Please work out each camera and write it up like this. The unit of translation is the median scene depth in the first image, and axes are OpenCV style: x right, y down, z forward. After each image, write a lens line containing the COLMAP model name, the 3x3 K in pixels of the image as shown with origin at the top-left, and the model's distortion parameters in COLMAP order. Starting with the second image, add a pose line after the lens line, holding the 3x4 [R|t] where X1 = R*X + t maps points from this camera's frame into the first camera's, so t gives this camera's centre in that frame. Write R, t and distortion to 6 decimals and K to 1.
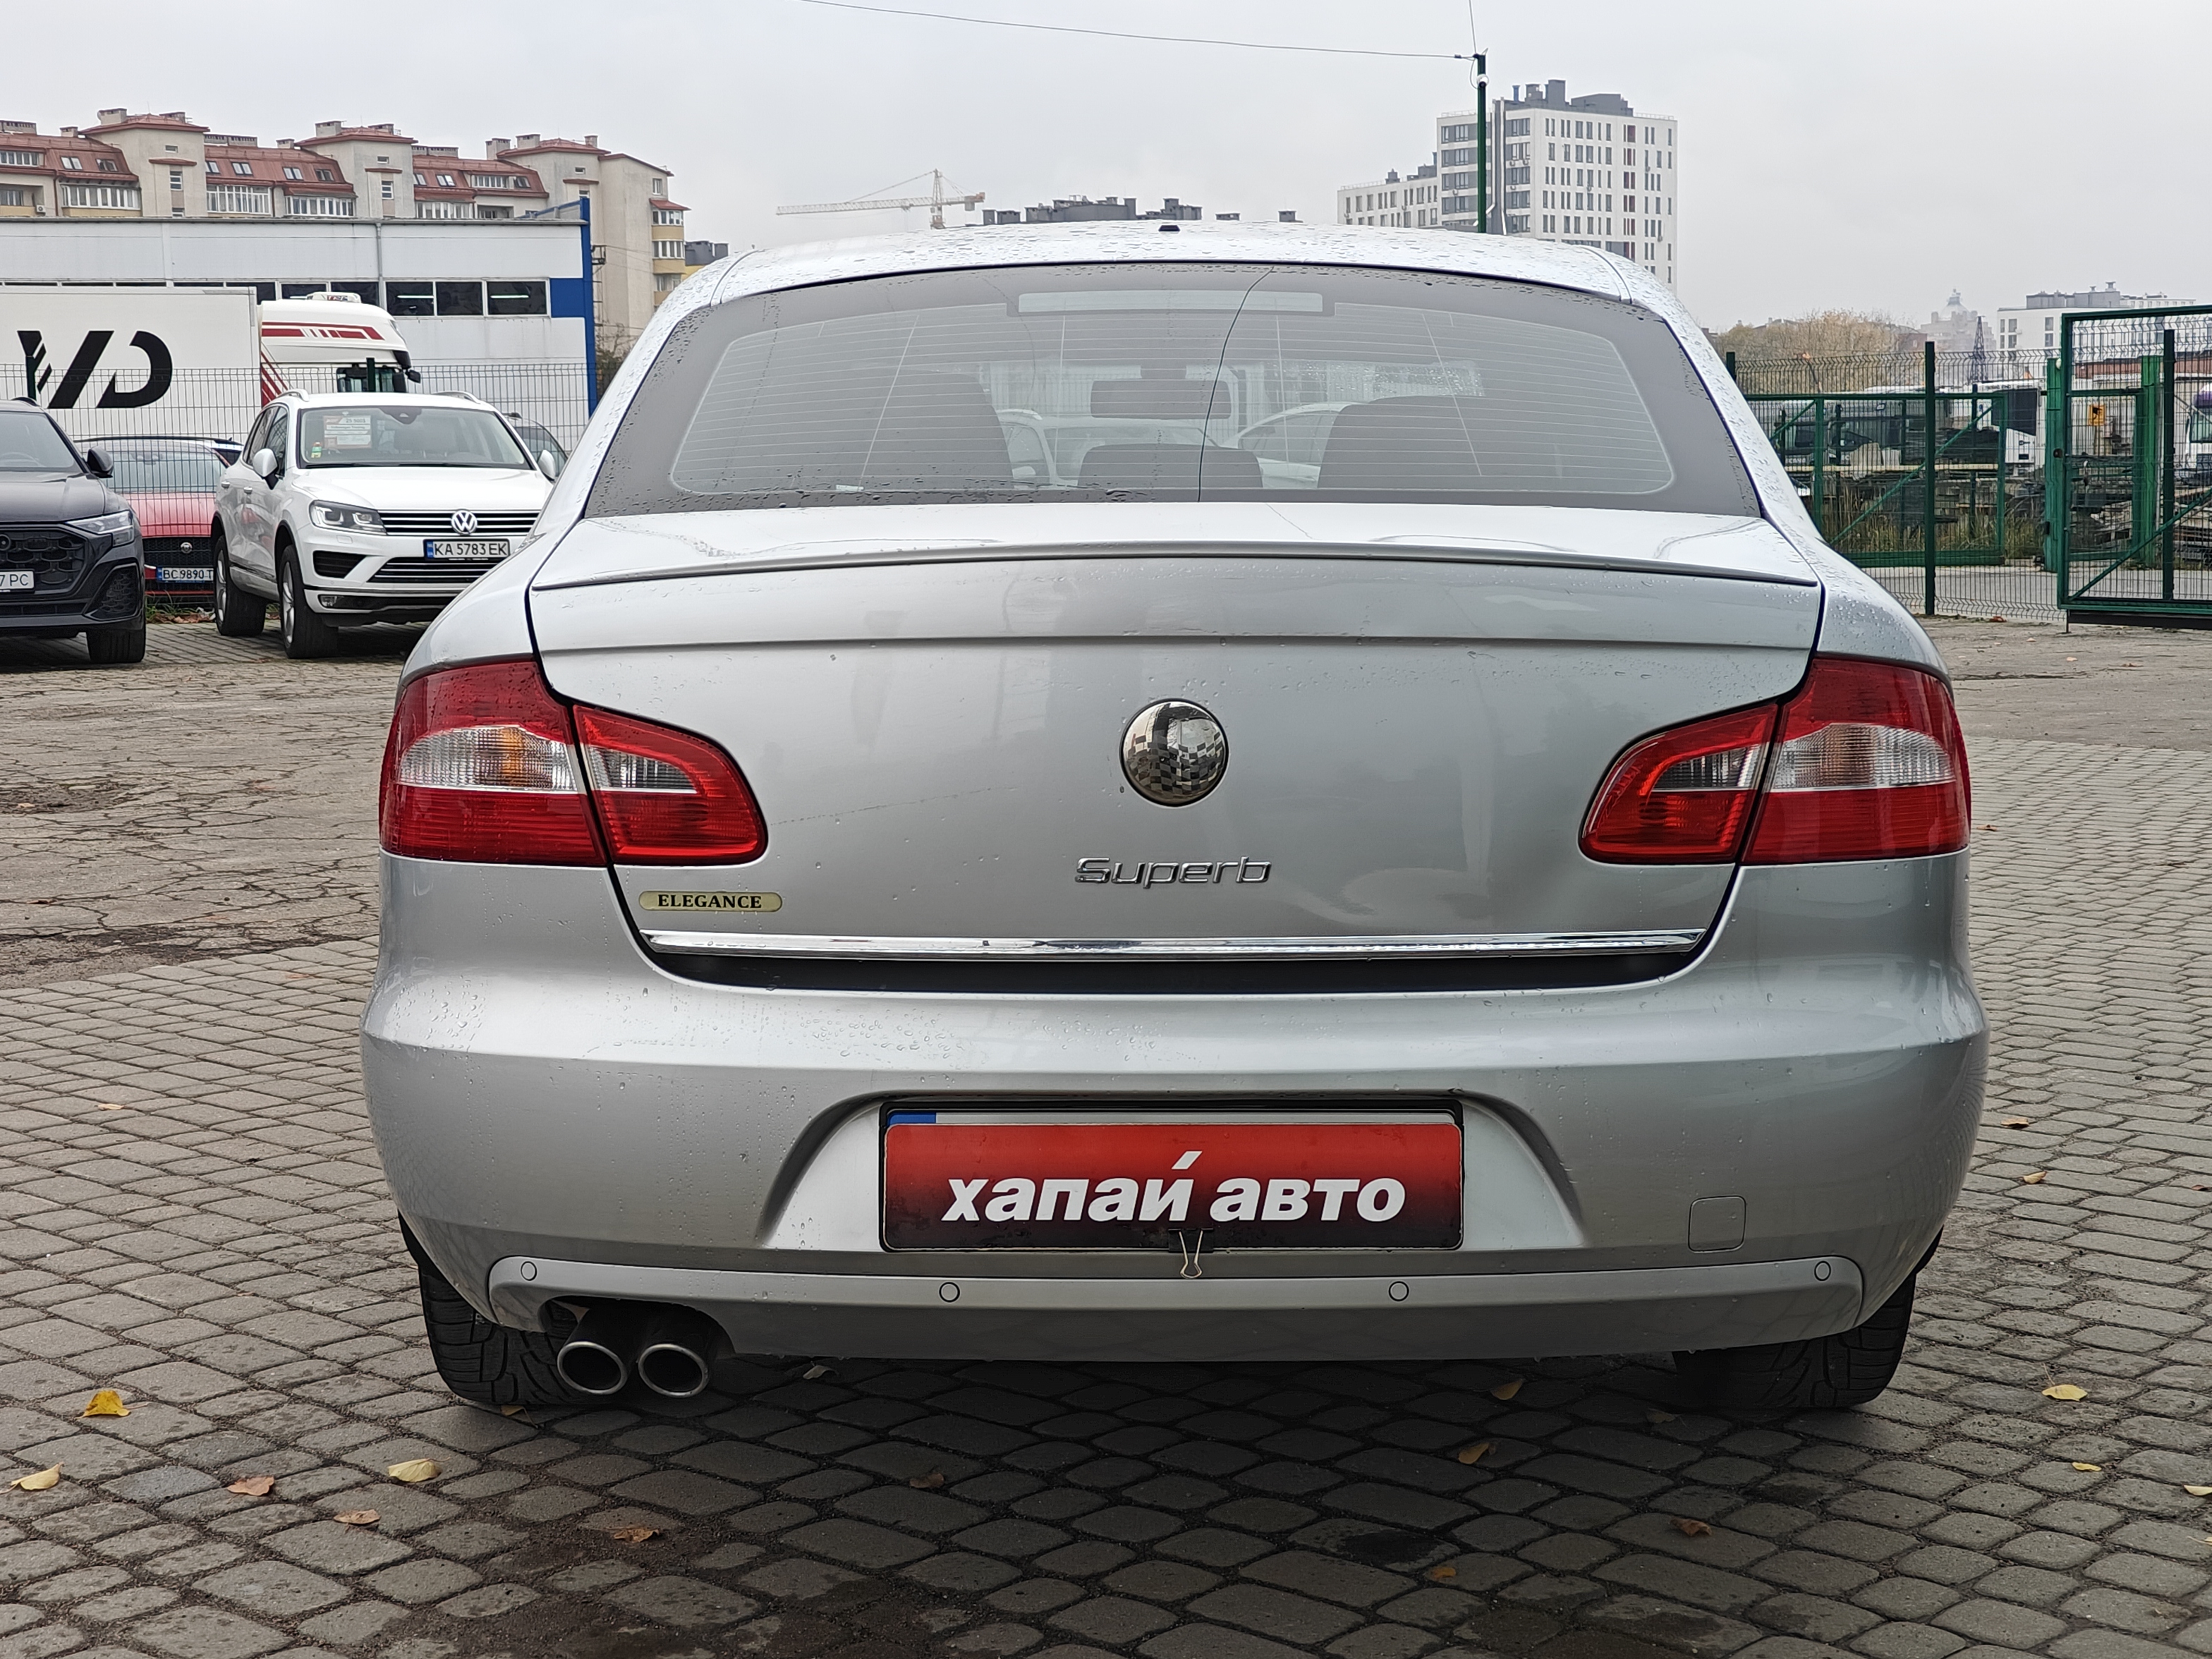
lens RADIAL K [[3255.2, 0, 1111.0], [0, 3255.2, 834.6], [0, 0, 1]] dist [0.031802, 0.000000]
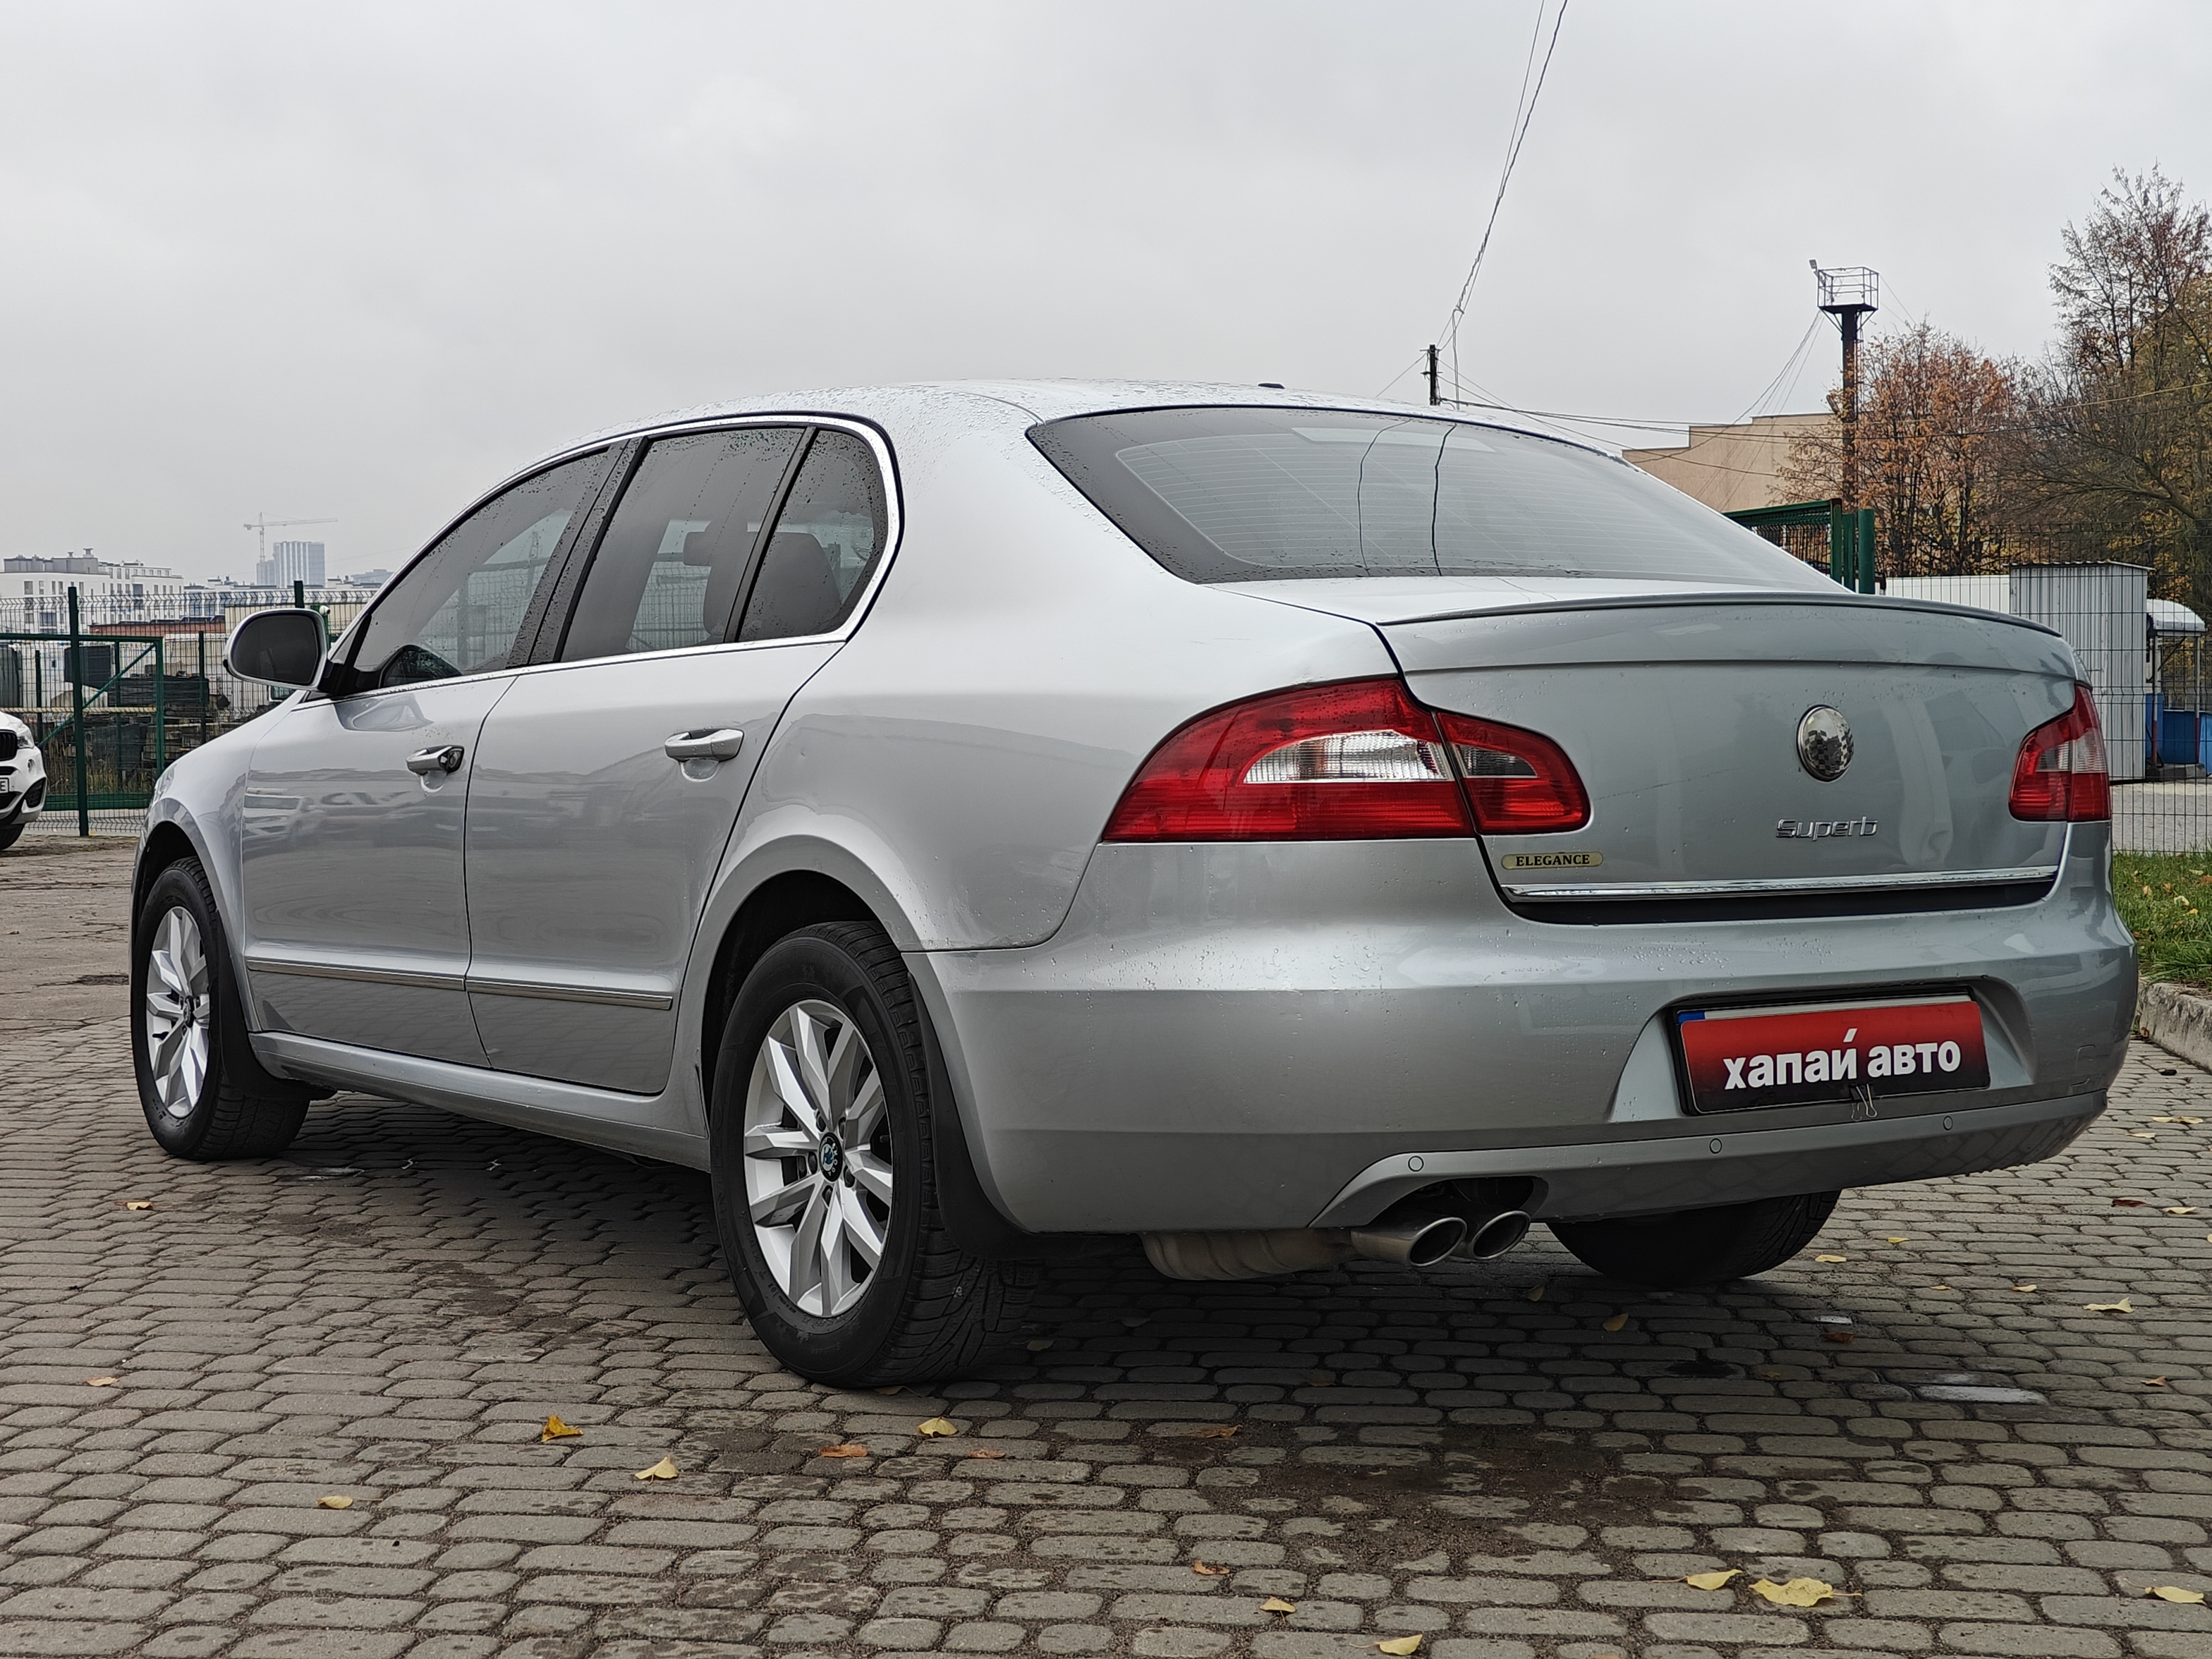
lens RADIAL K [[3255.2, 0, 1099.7], [0, 3255.2, 820.1], [0, 0, 1]] dist [0.031802, 0.000000]
pose [[0.825376, -0.014407, 0.564399, -1.022680], [0.061118, 0.996080, -0.063952, 0.077930], [-0.561265, 0.087279, 0.823021, 0.028554]]
